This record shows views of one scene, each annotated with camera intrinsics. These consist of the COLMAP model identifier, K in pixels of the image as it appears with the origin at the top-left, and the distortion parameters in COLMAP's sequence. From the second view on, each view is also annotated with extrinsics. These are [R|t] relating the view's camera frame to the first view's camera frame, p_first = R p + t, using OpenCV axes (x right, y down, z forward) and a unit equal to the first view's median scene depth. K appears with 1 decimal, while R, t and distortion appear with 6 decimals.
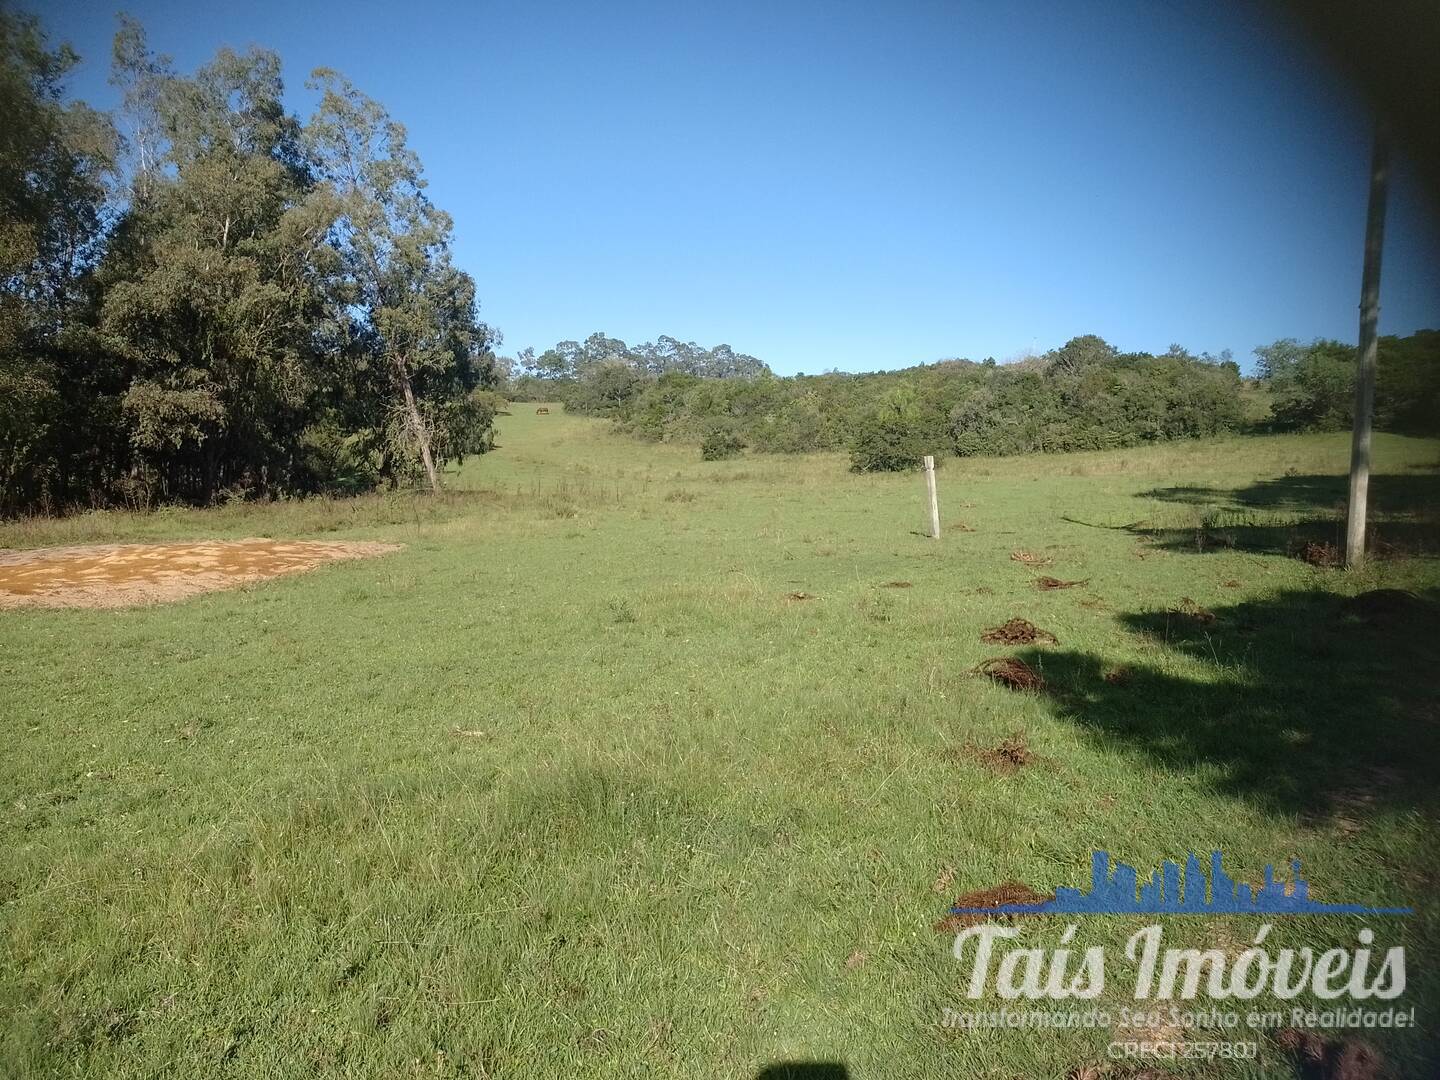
lens RADIAL K [[1036.7, 0, 721.4], [0, 1036.7, 563.7], [0, 0, 1]] dist [0.002412, -0.004267]
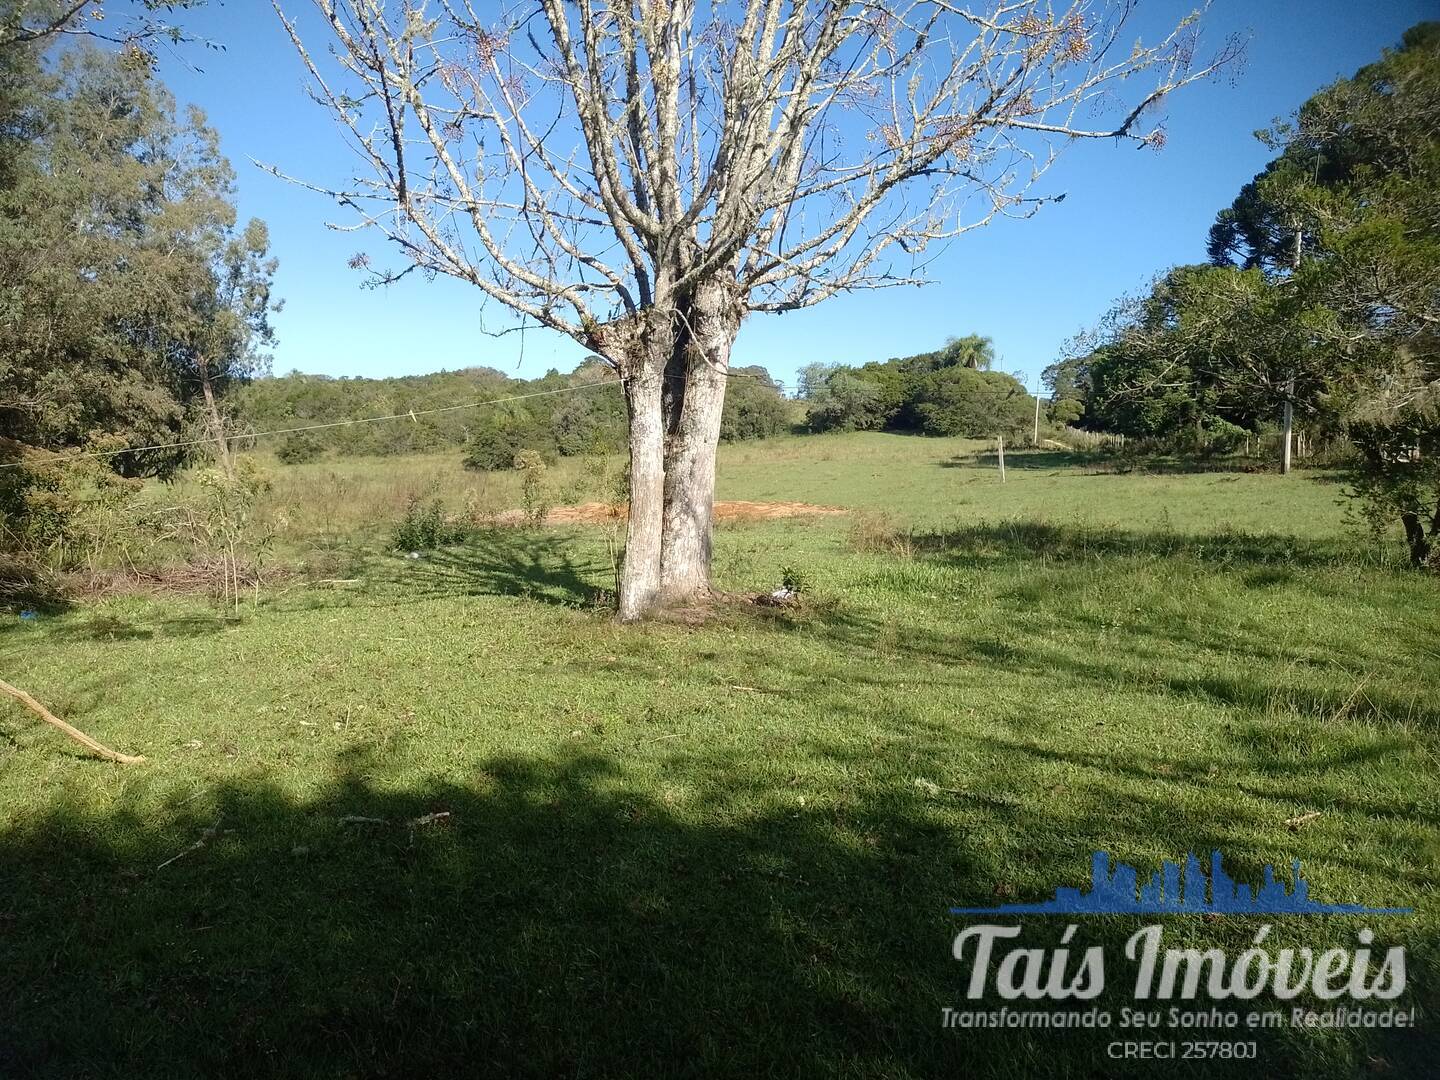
lens RADIAL K [[1036.7, 0, 721.4], [0, 1036.7, 563.7], [0, 0, 1]] dist [0.002412, -0.004267]
pose [[0.857136, -0.066124, 0.510827, -0.212260], [0.068535, 0.997549, 0.014130, 0.010156], [-0.510510, 0.022899, 0.859567, -0.058525]]
